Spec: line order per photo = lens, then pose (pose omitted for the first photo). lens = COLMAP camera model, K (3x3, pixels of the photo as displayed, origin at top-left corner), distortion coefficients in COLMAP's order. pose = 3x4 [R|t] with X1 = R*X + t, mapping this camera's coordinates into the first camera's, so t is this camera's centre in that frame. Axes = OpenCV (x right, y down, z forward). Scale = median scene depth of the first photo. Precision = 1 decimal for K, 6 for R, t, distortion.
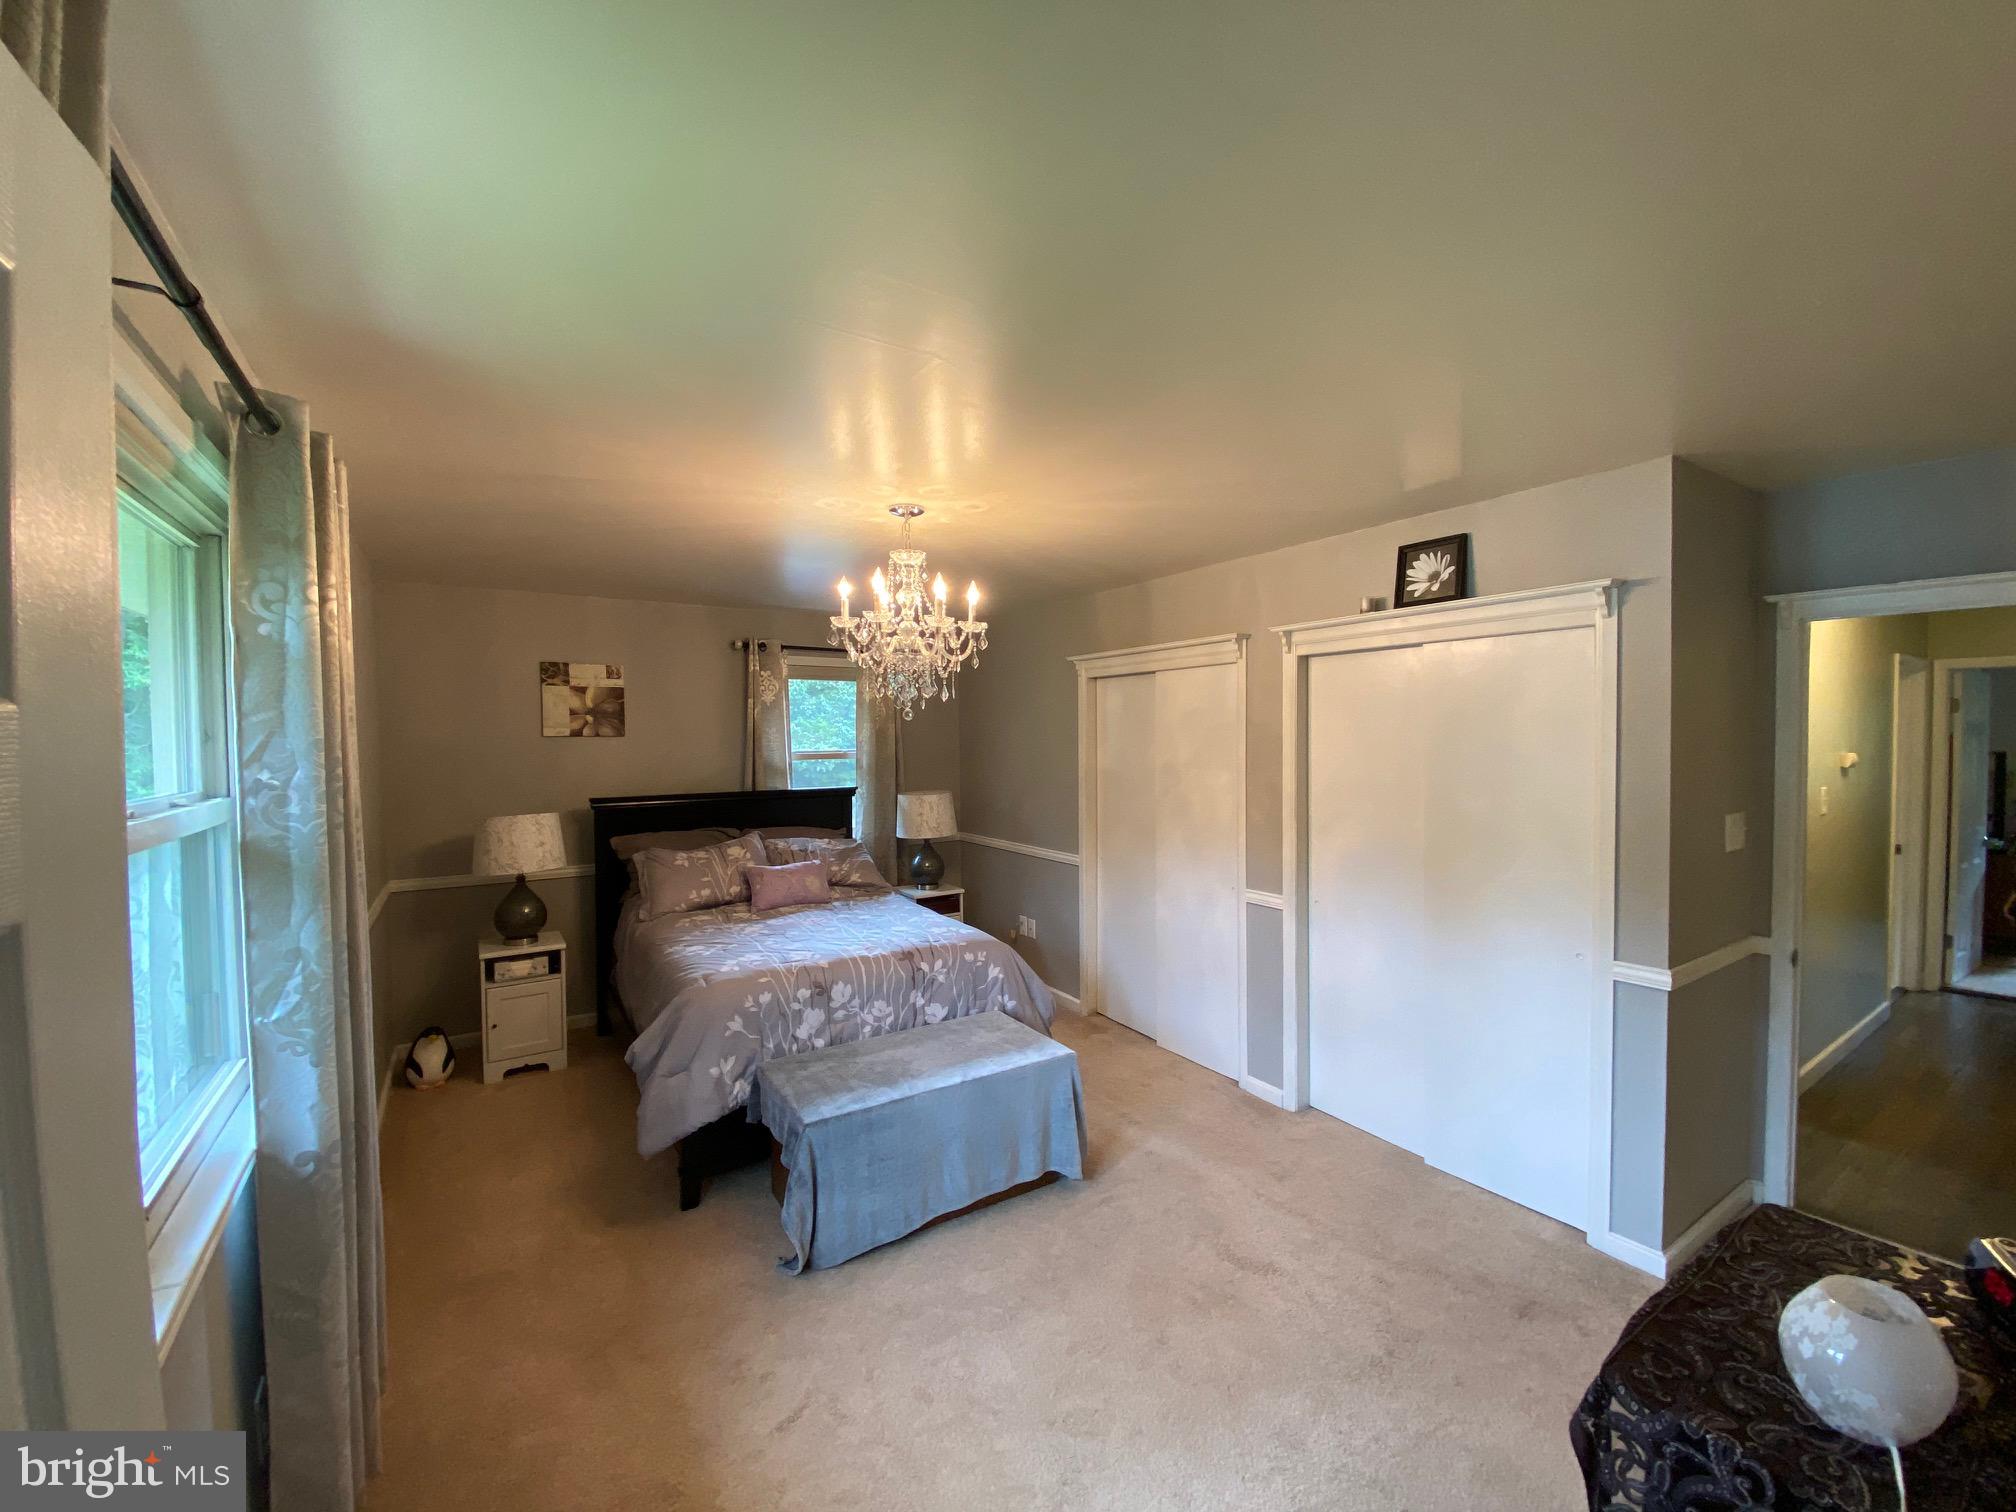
lens RADIAL K [[826.1, 0, 1014.0], [0, 826.1, 750.9], [0, 0, 1]] dist [0.016226, -0.016542]
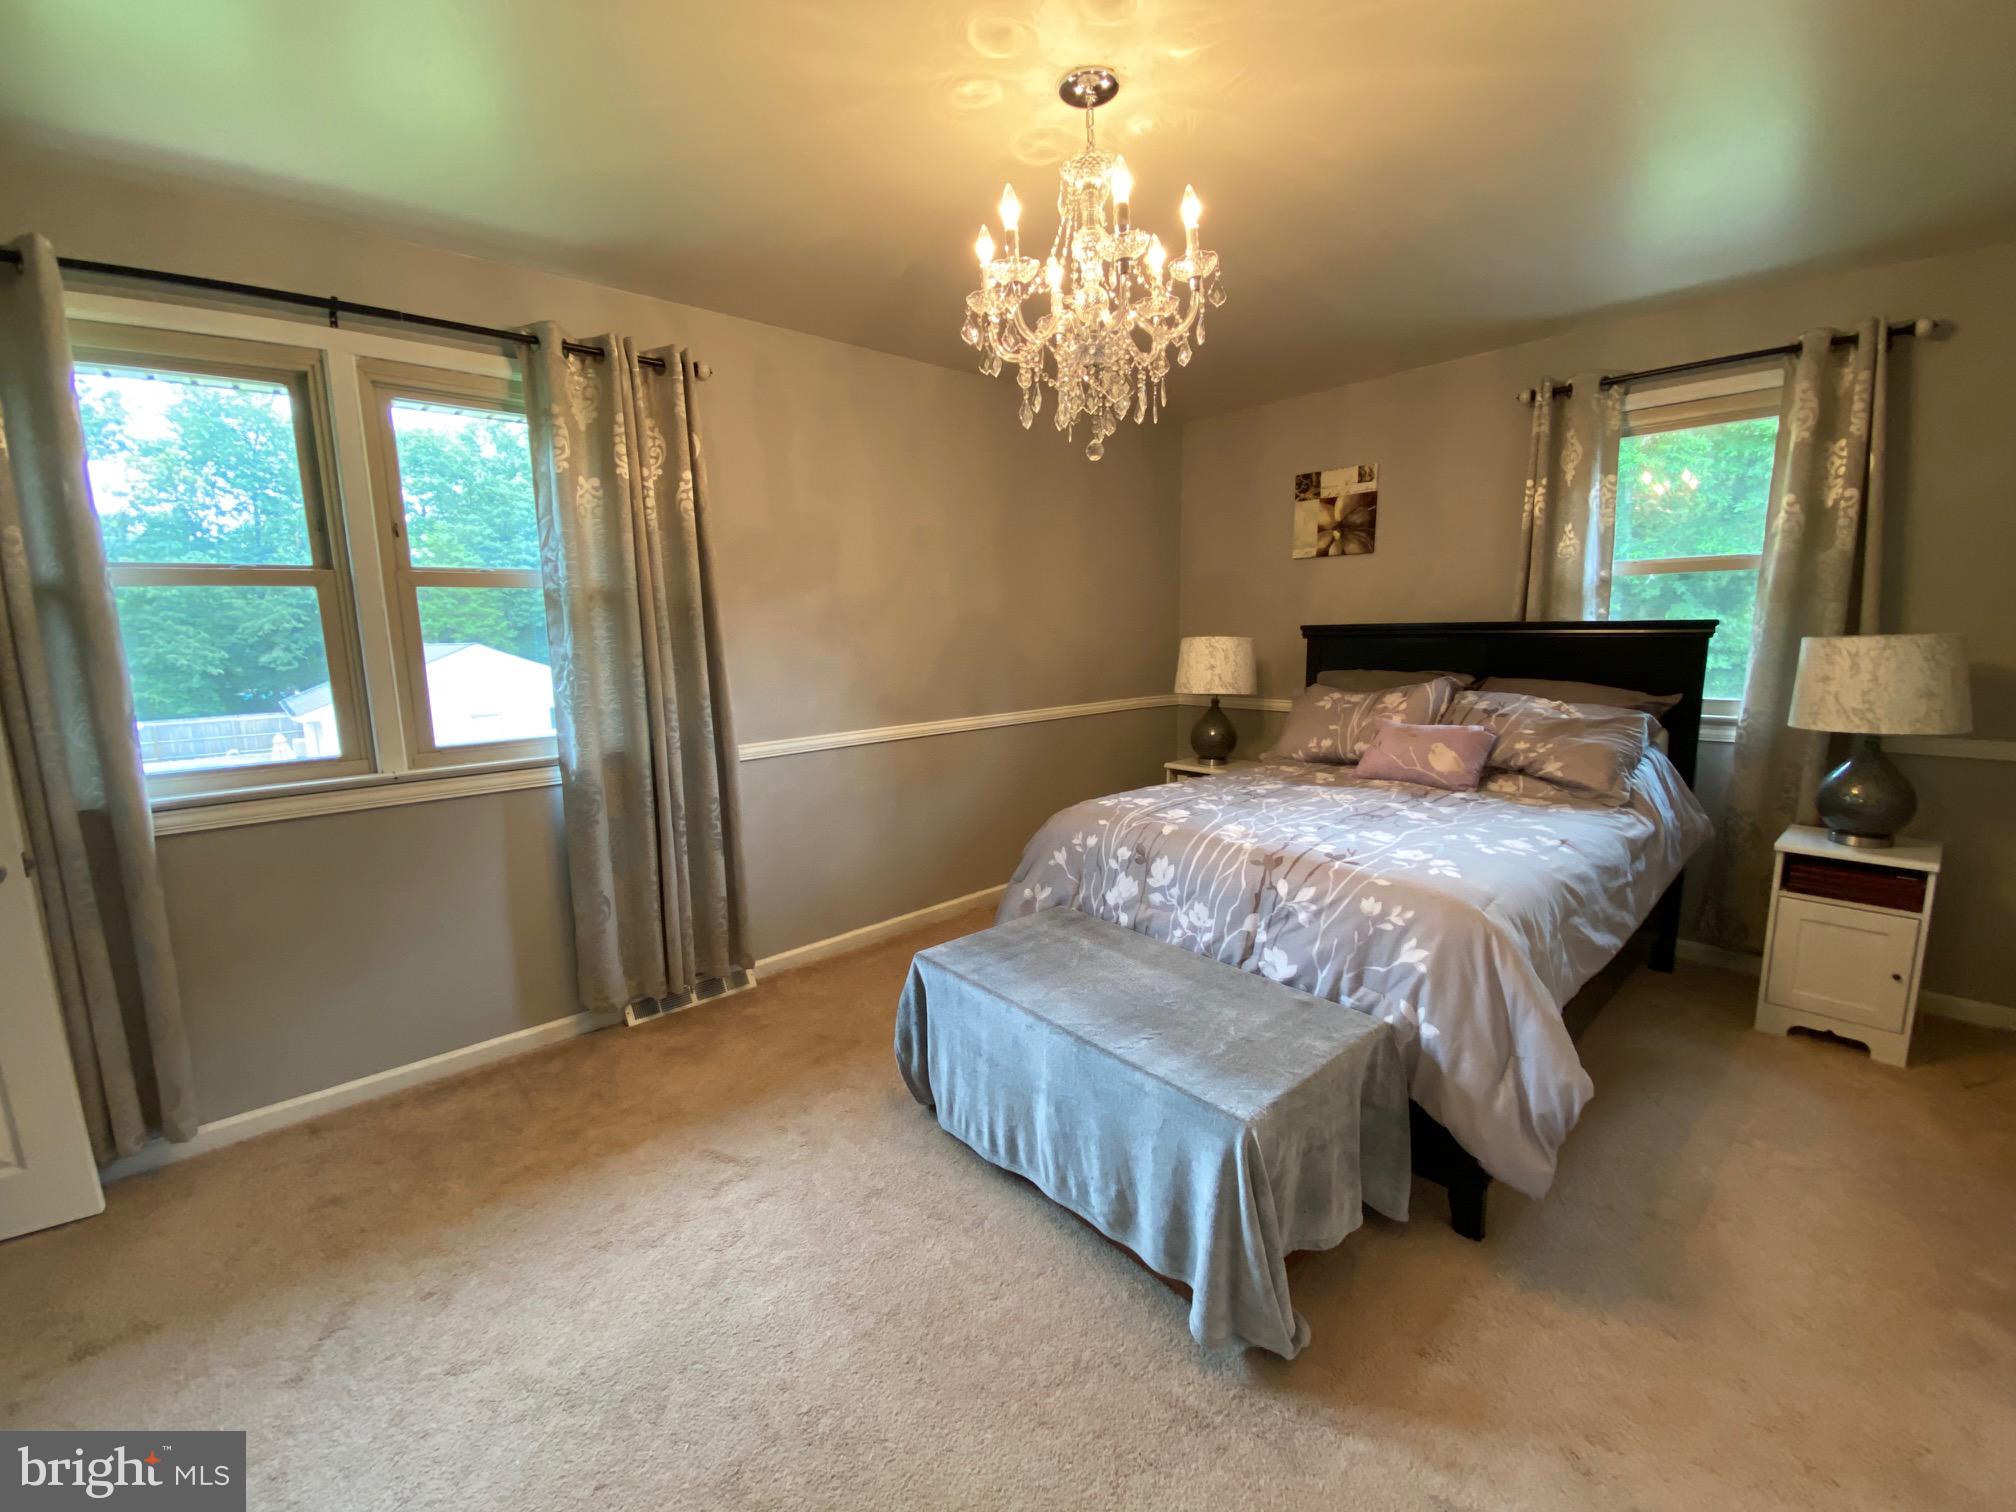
lens RADIAL K [[826.1, 0, 1016.2], [0, 826.1, 767.7], [0, 0, 1]] dist [0.016226, -0.016542]
pose [[0.099968, 0.164289, -0.981334, 0.425955], [-0.002889, 0.986318, 0.164829, 0.073873], [0.994986, -0.013643, 0.099074, 0.714996]]
